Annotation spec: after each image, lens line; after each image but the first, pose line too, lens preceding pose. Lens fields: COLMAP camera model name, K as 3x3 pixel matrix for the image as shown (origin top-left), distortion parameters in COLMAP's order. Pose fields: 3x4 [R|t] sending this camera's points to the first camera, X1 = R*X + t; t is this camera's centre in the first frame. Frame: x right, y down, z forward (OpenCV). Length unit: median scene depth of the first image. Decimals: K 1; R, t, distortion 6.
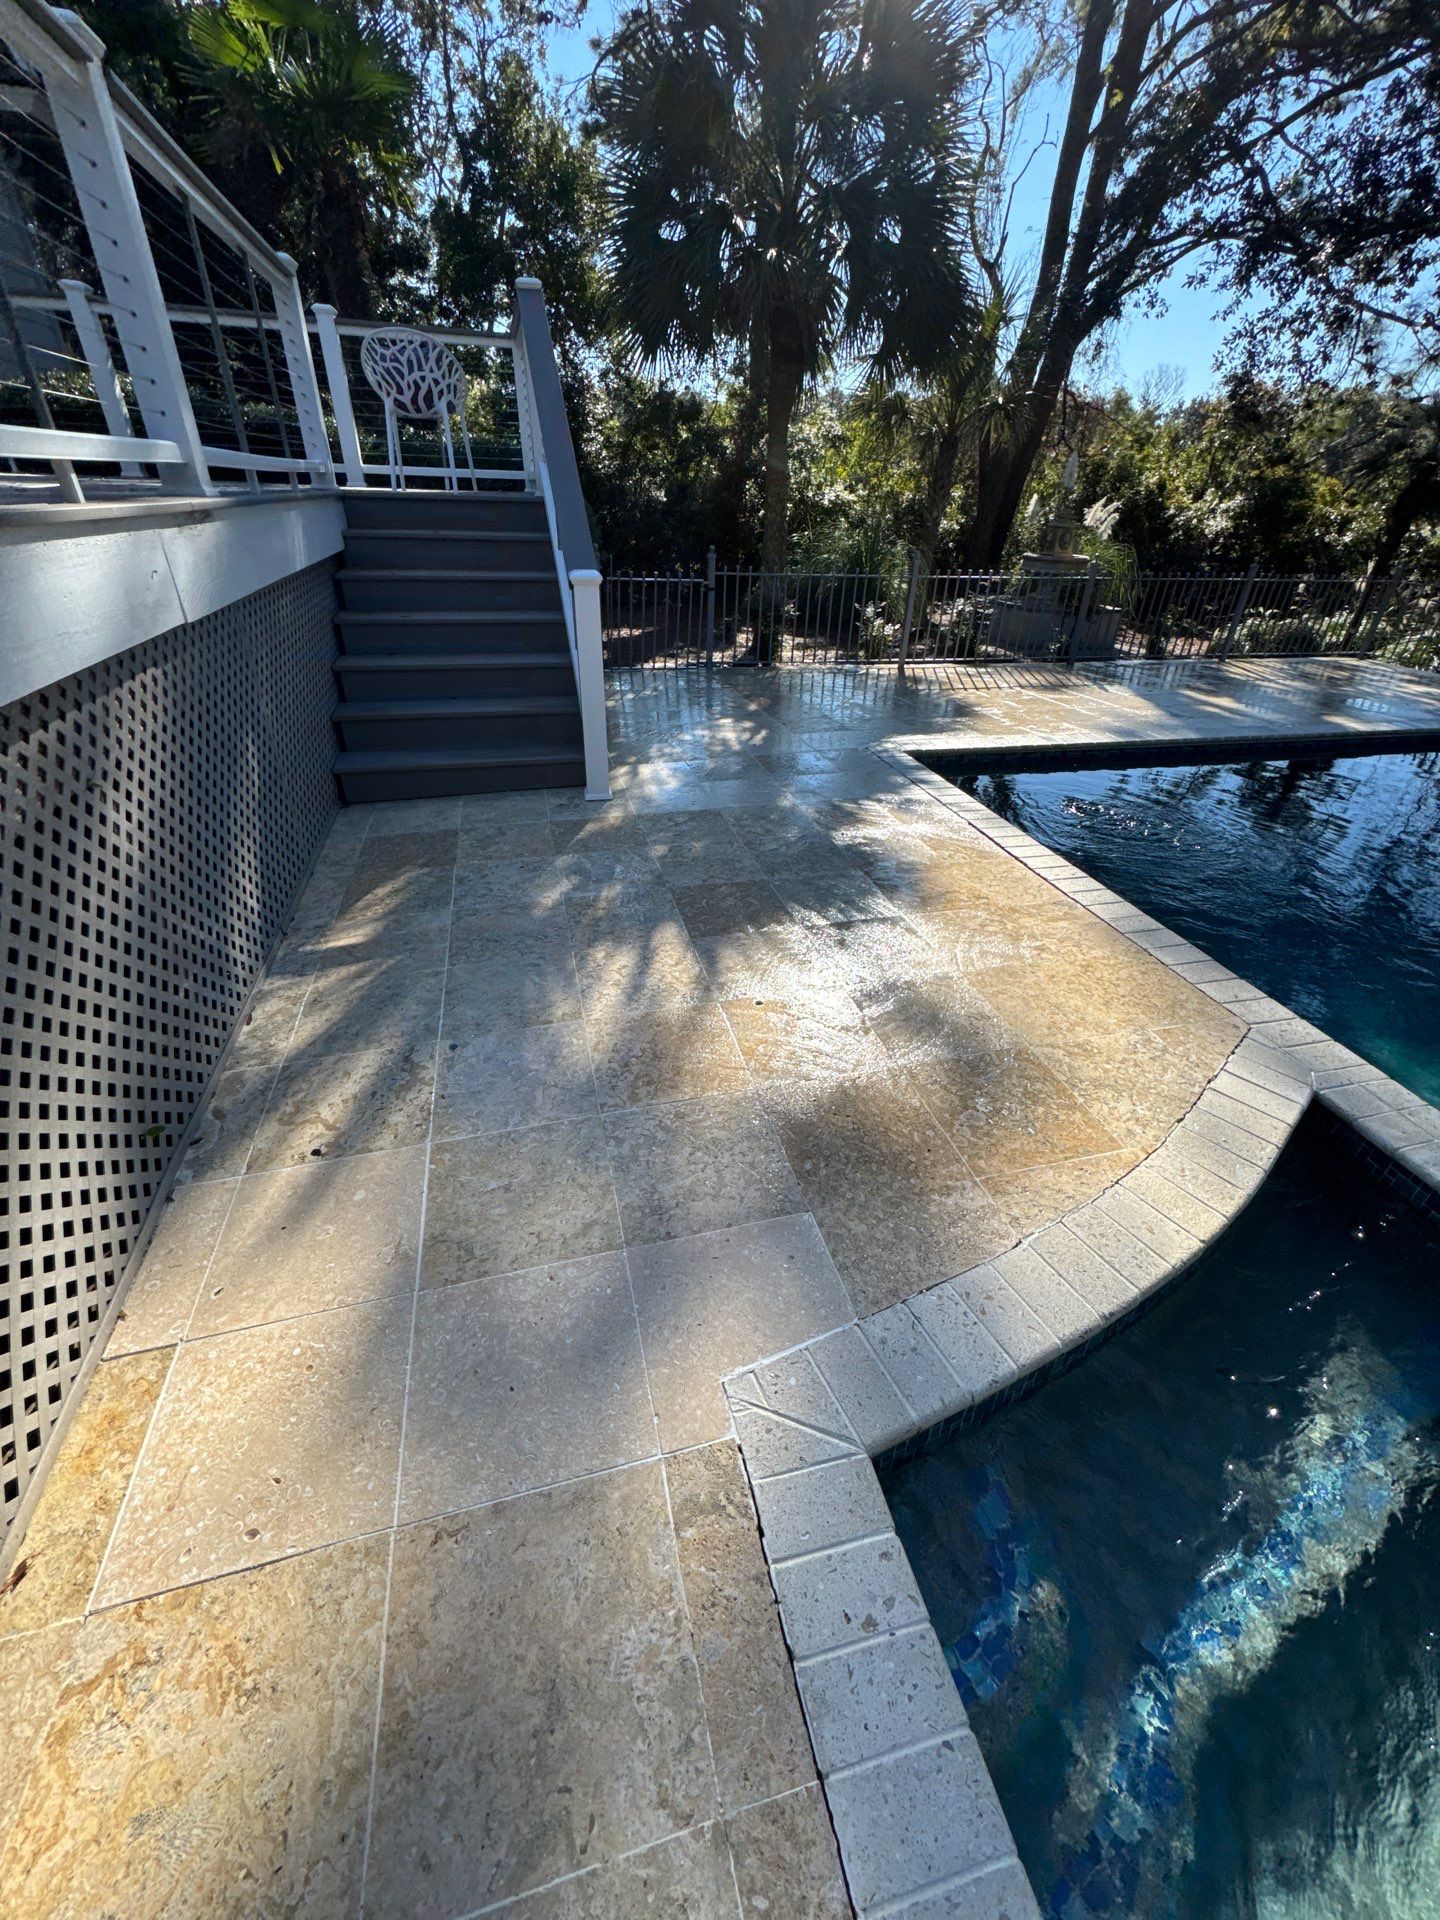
lens RADIAL K [[790.5, 0, 720.0], [0, 790.5, 960.0], [0, 0, 1]] dist [0.013170, -0.000209]
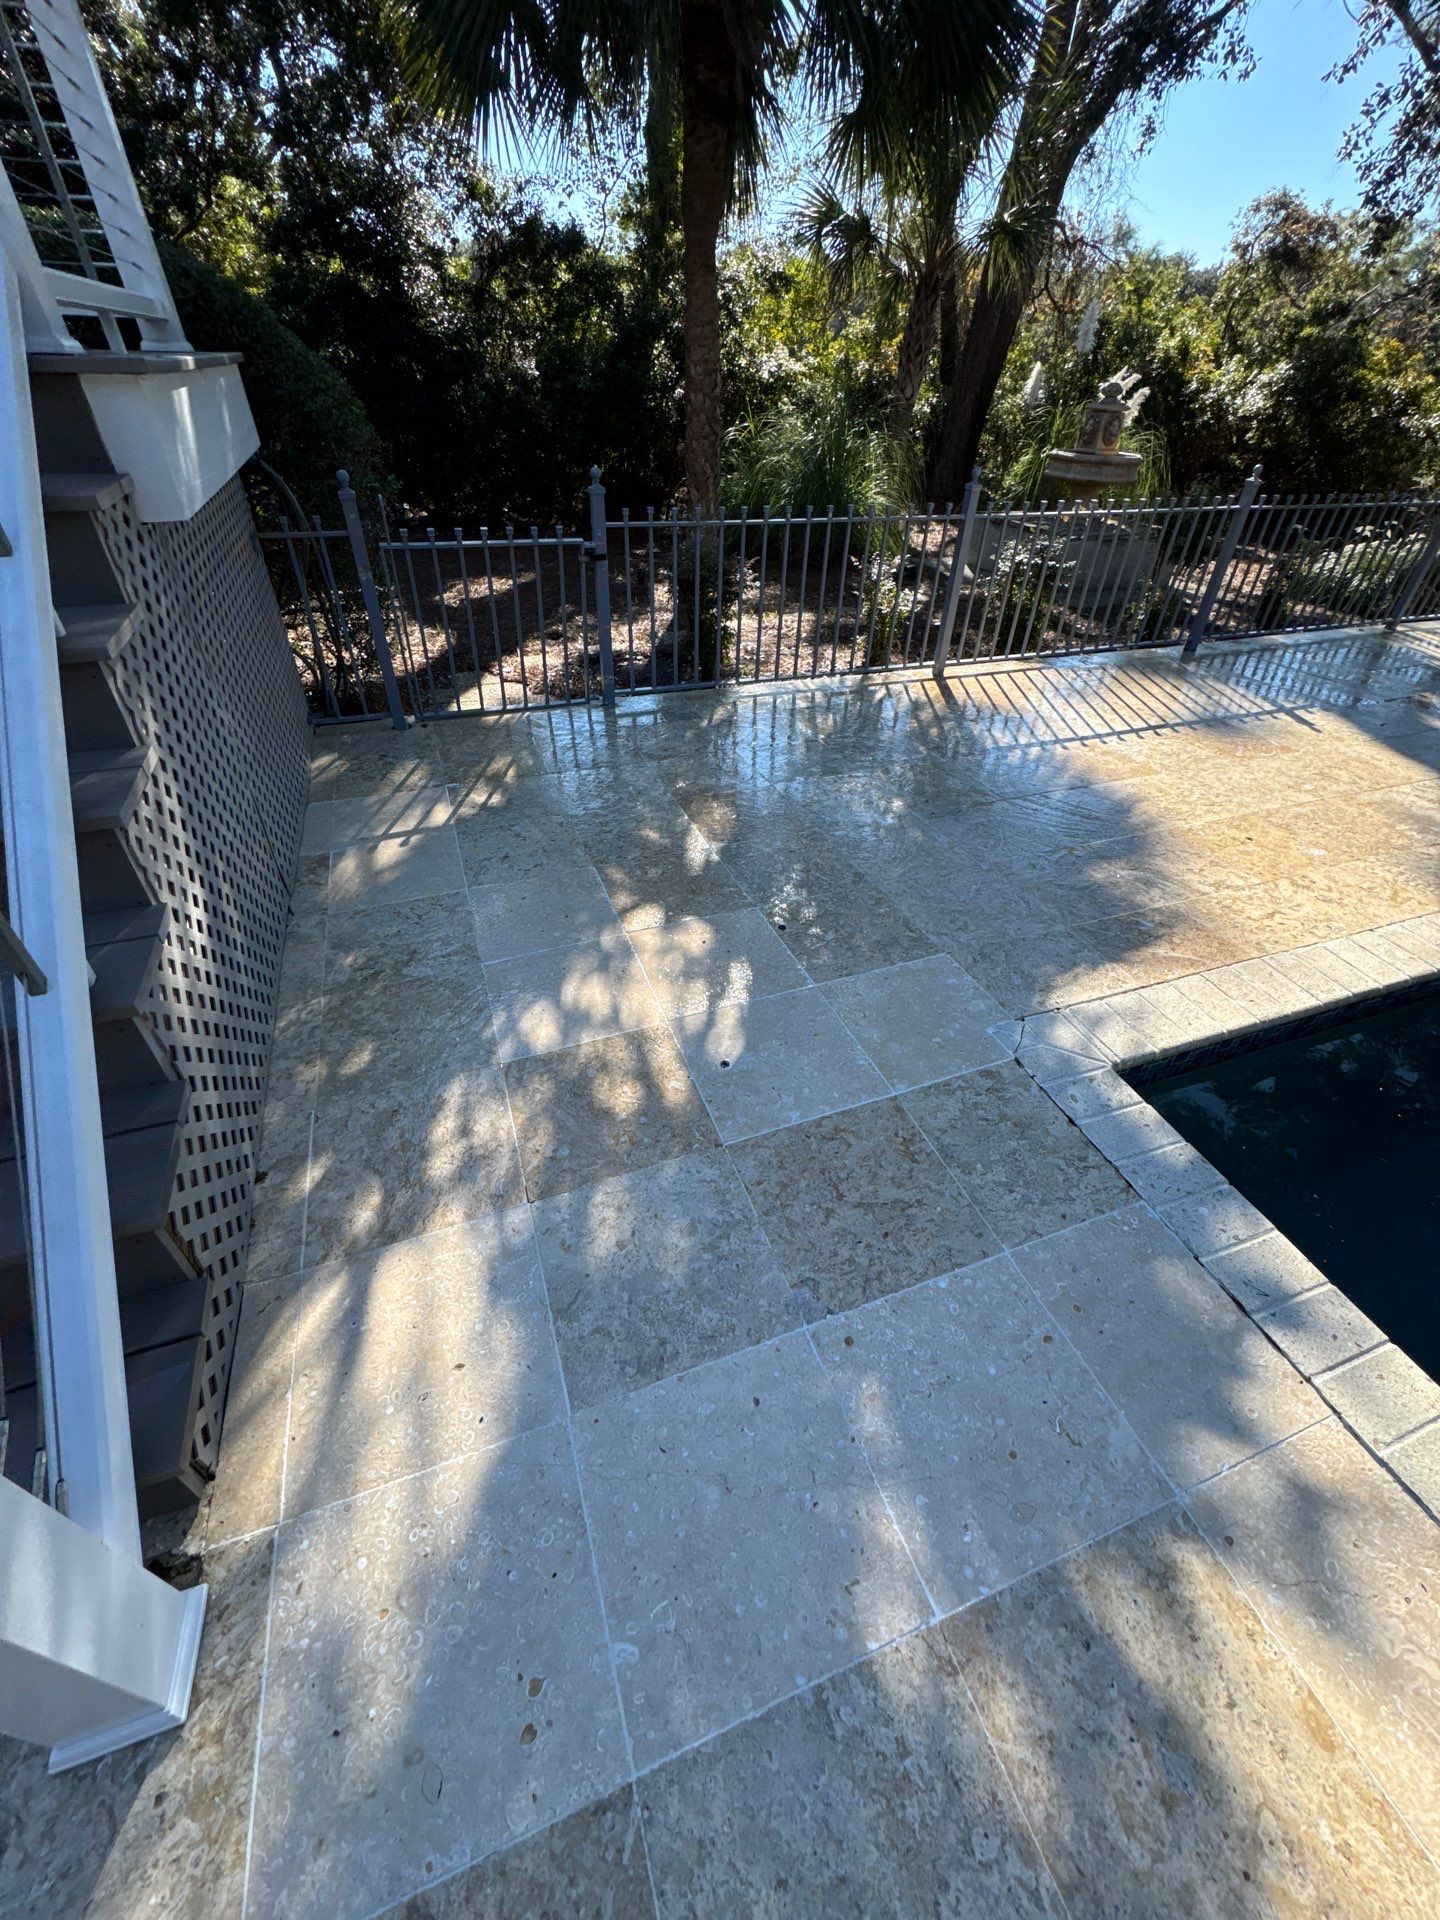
lens RADIAL K [[753.0, 0, 700.3], [0, 753.0, 962.6], [0, 0, 1]] dist [-0.000064, 0.000486]
pose [[0.996850, -0.055432, 0.056715, 0.005871], [0.047220, 0.989432, 0.137093, -0.143579], [-0.063715, -0.133983, 0.988933, 0.253242]]
